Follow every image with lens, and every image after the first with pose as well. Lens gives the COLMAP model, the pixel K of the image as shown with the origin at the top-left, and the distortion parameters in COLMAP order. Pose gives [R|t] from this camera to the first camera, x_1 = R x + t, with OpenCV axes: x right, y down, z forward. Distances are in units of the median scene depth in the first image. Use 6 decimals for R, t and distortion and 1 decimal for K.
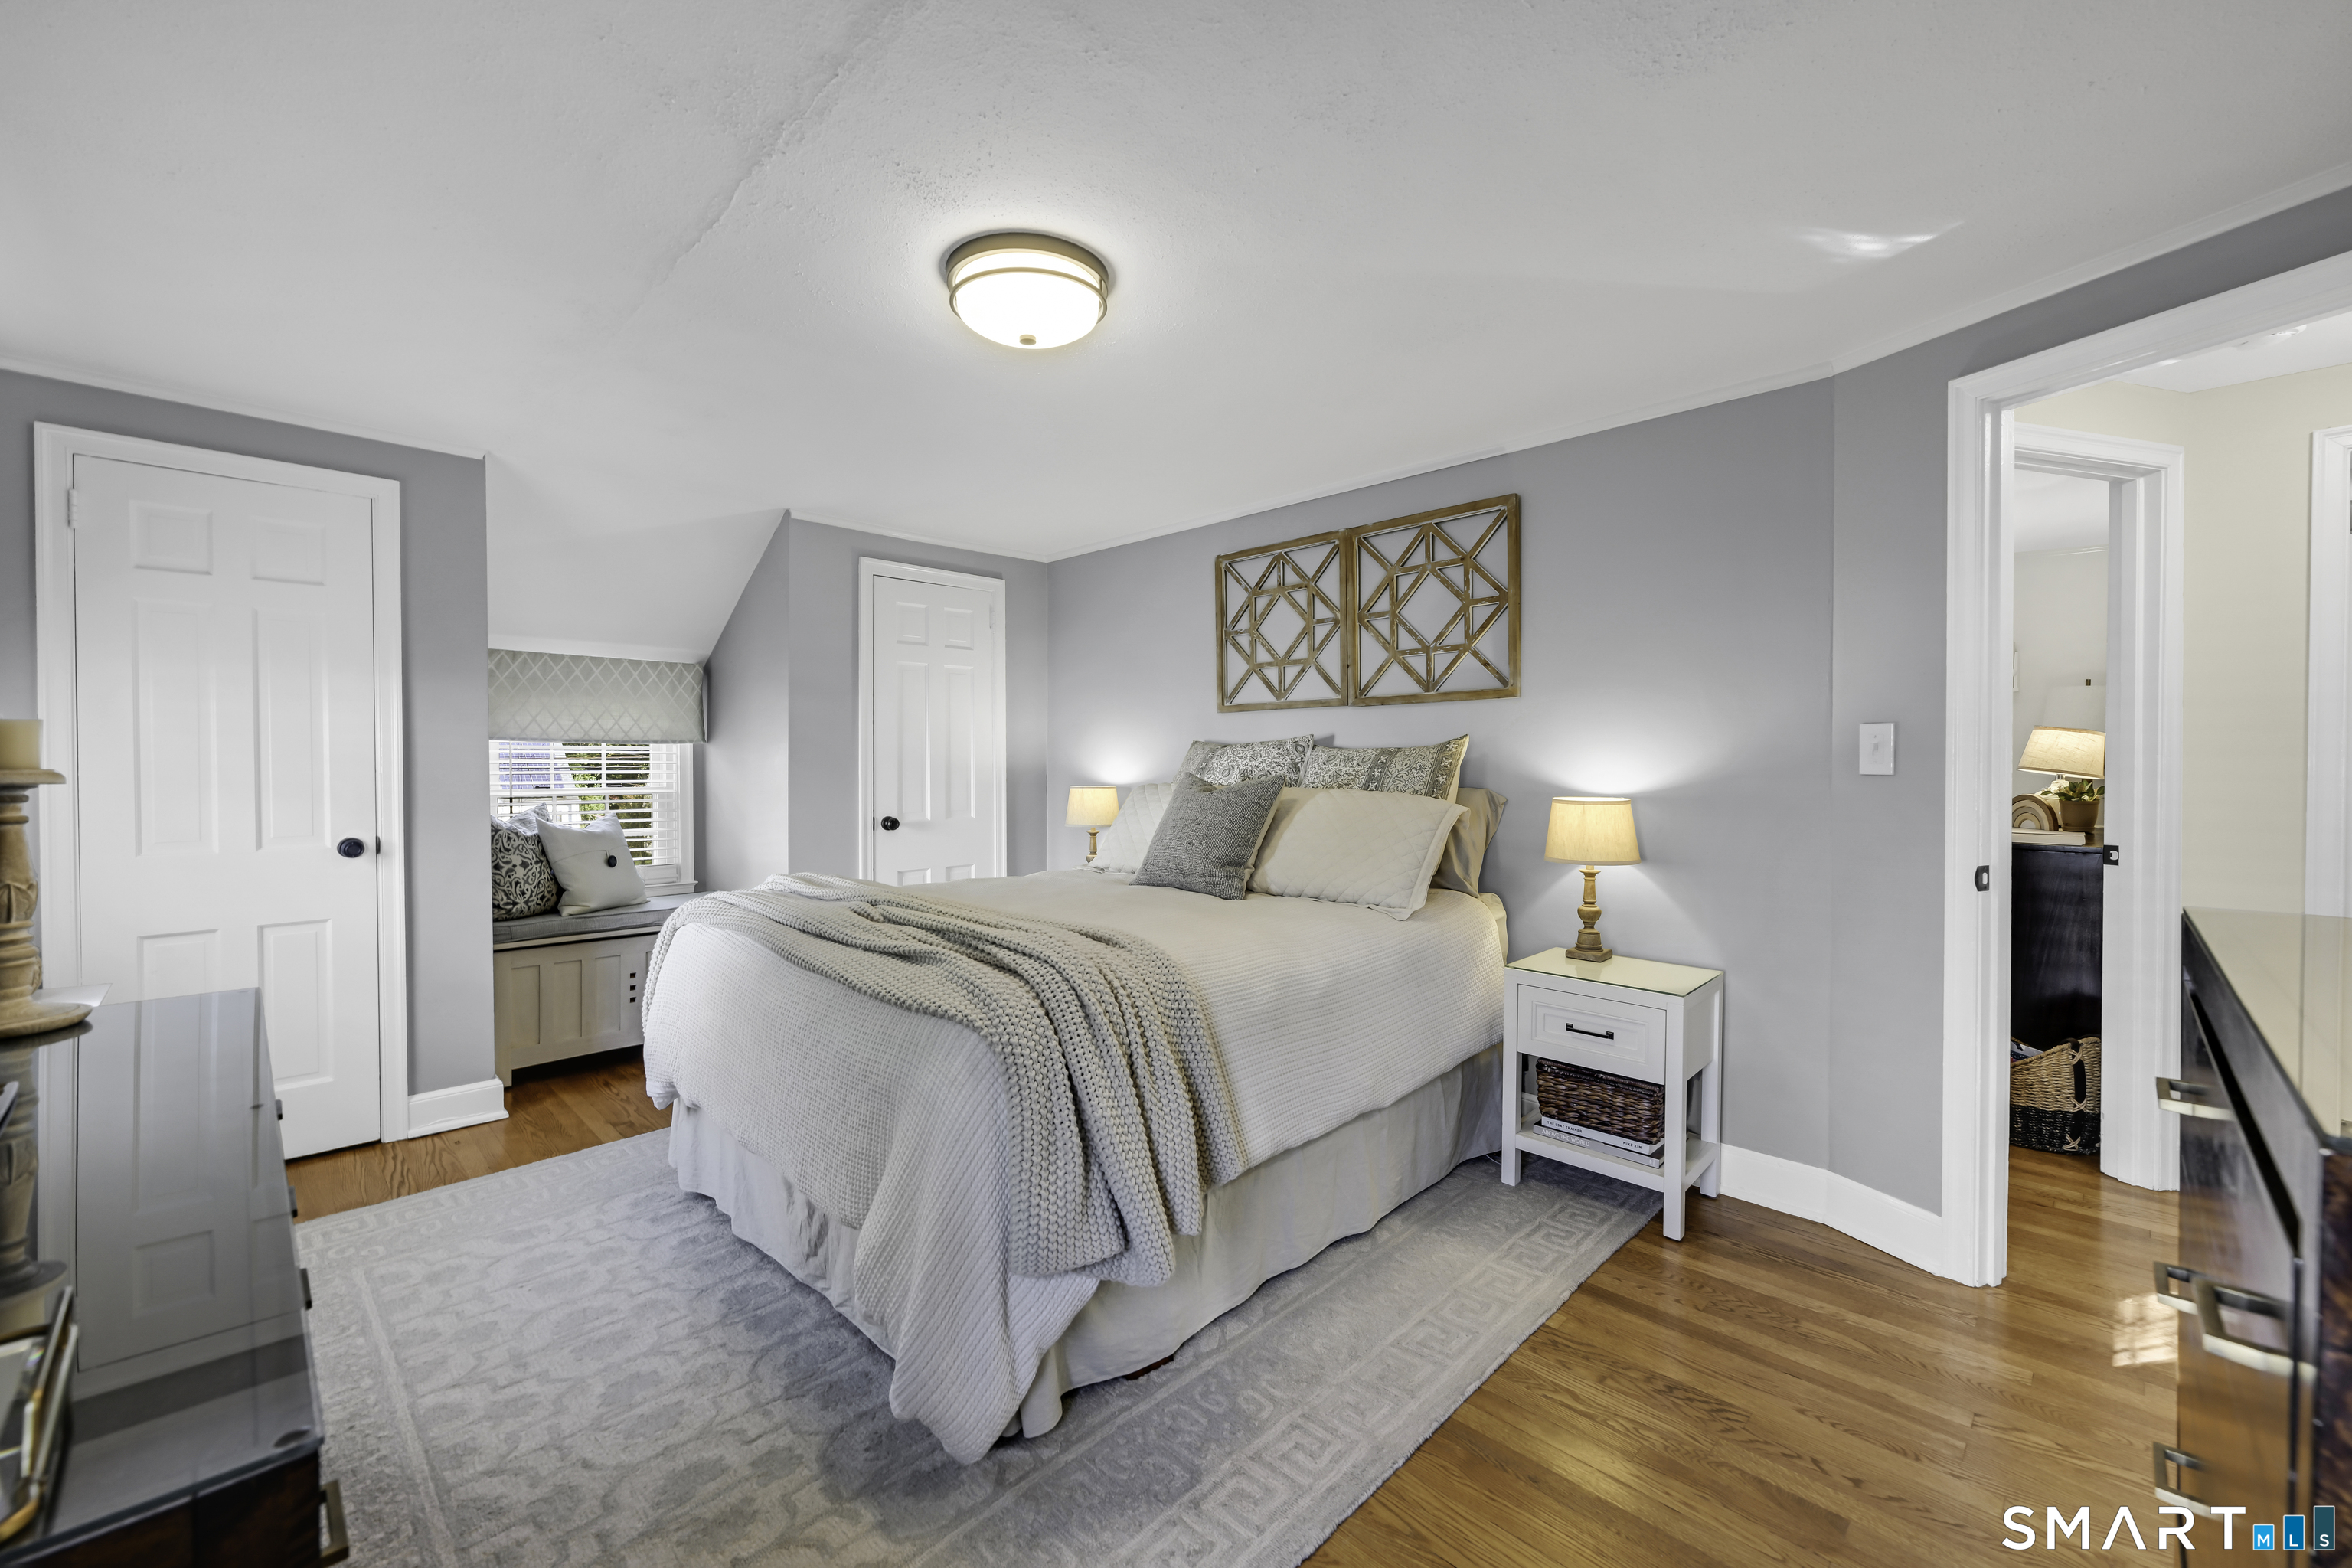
lens RADIAL K [[940.0, 0, 1206.9], [0, 940.0, 784.7], [0, 0, 1]] dist [0.001813, 0.000123]
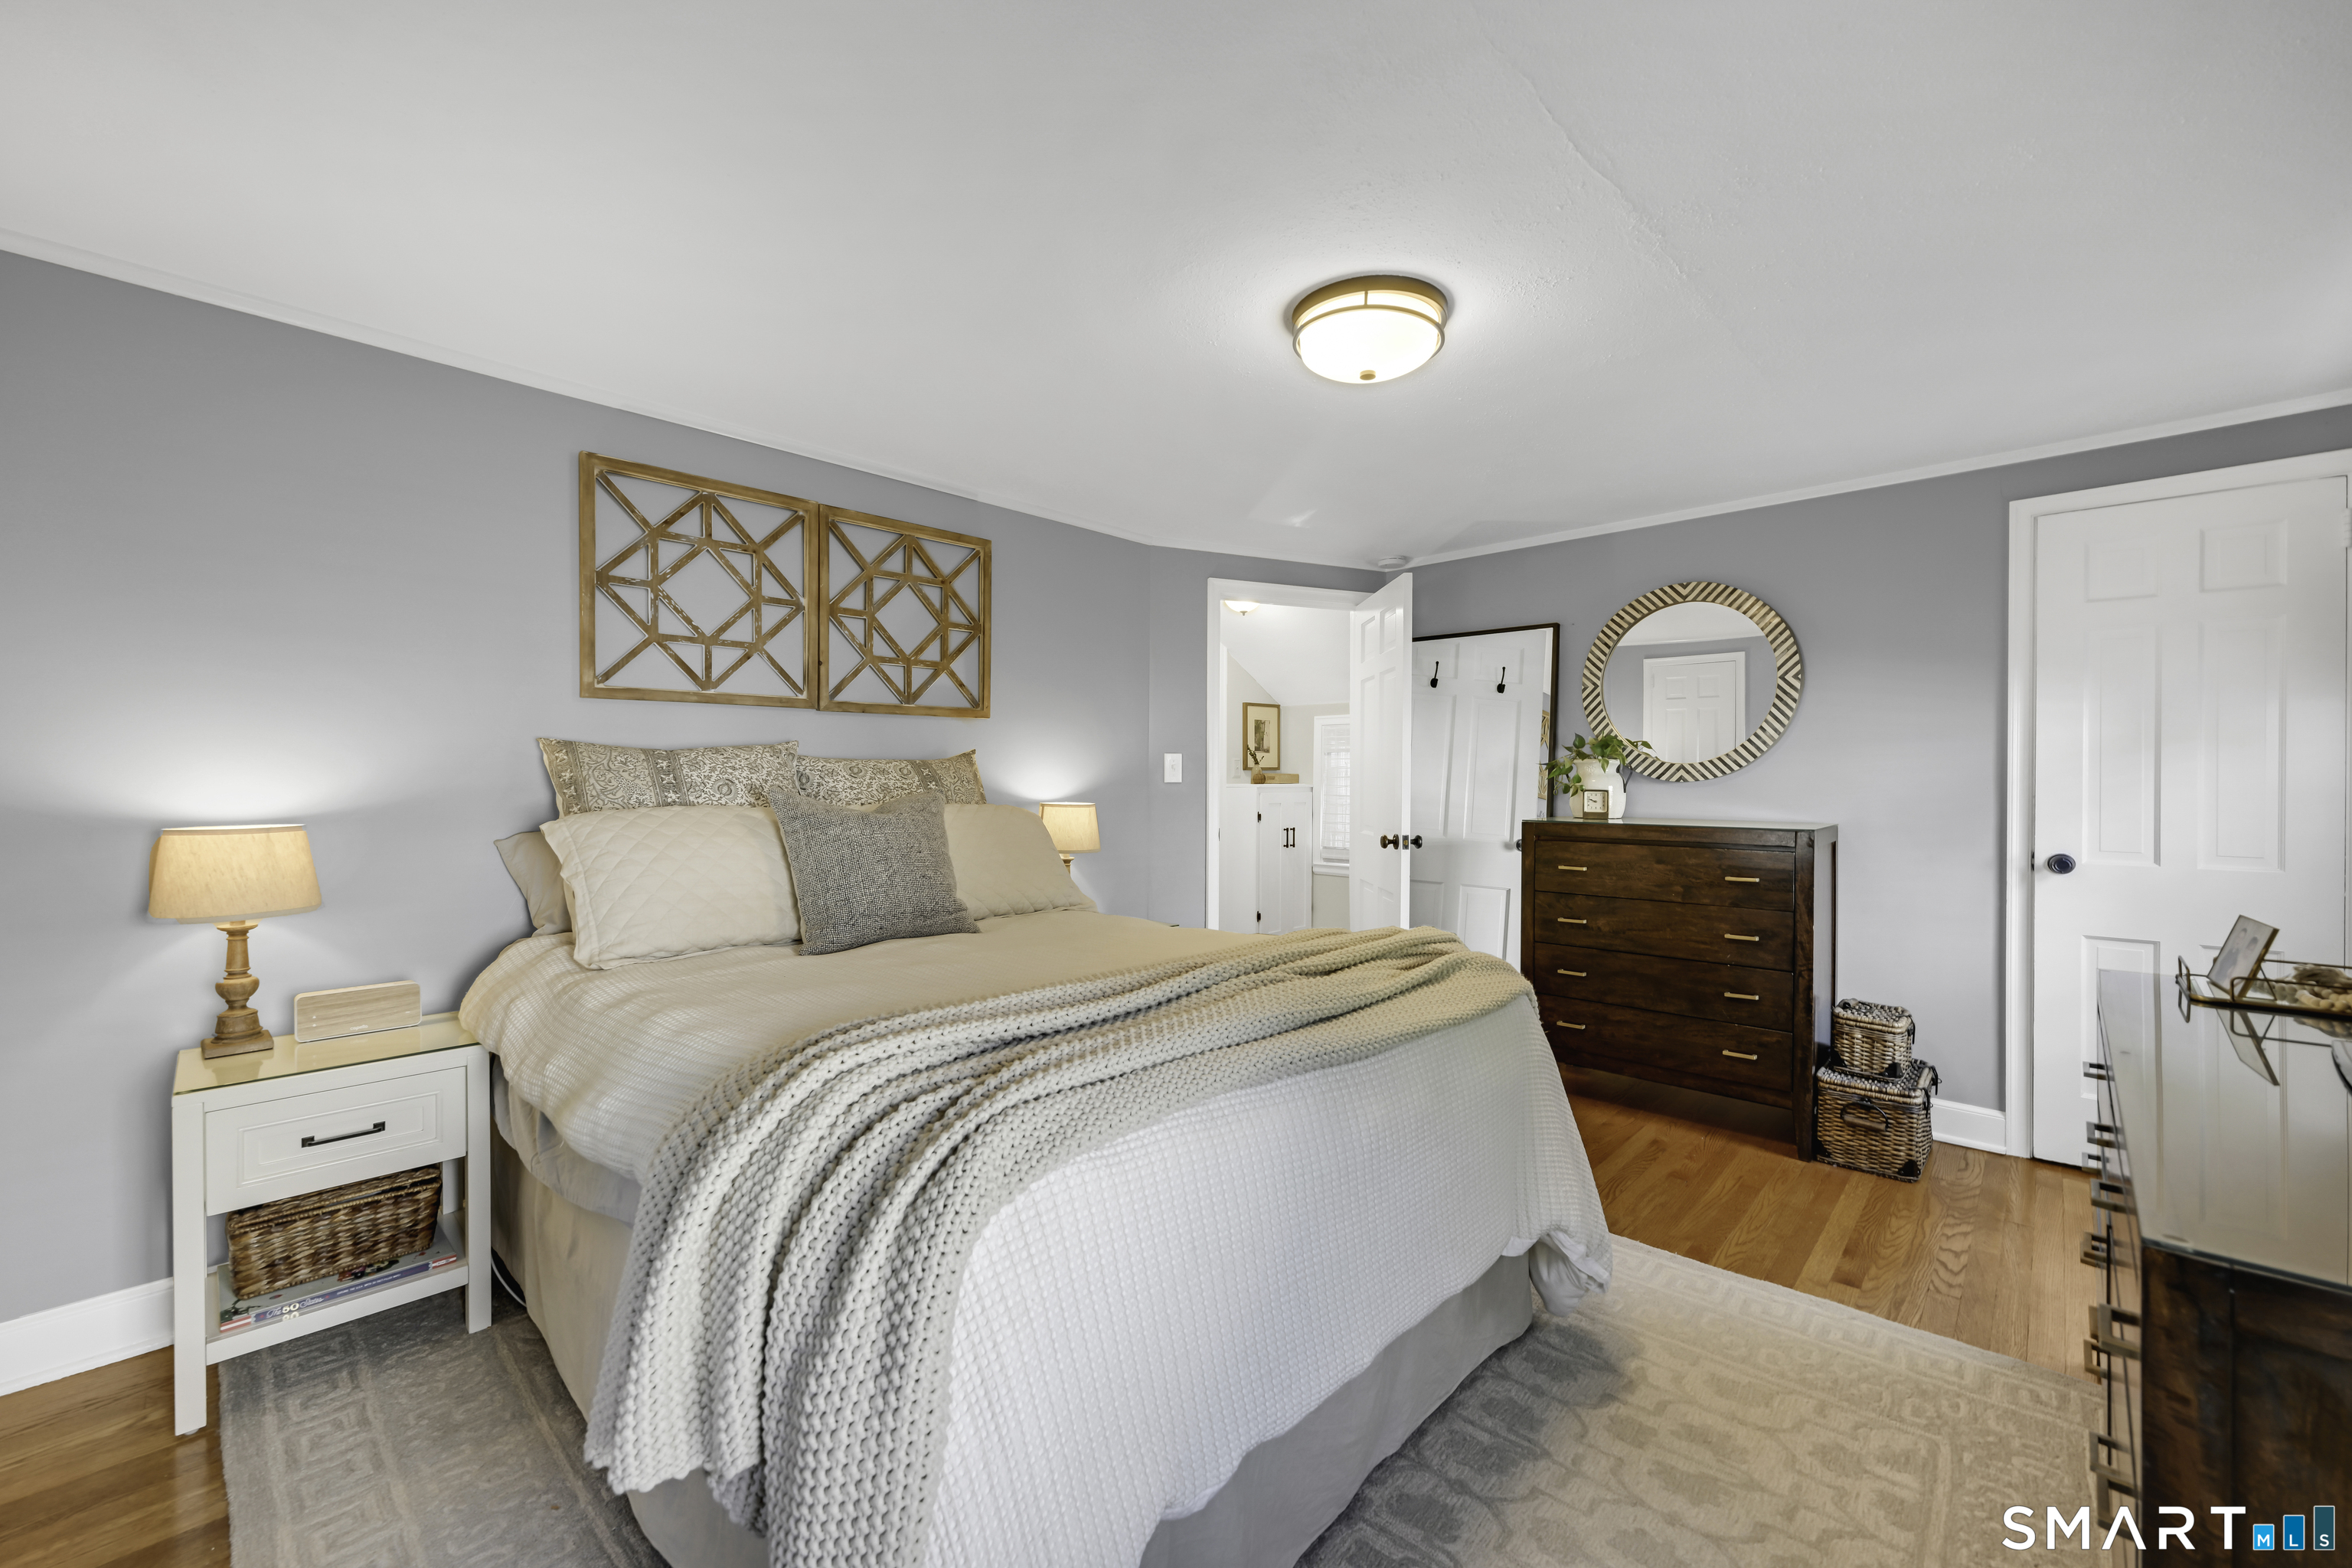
lens RADIAL K [[940.0, 0, 1206.9], [0, 940.0, 784.7], [0, 0, 1]] dist [0.001813, 0.000123]
pose [[-0.004033, -0.009990, 0.999942, -0.714735], [0.020616, 0.999737, 0.010071, -0.017251], [-0.999779, 0.020655, -0.003826, 0.657507]]
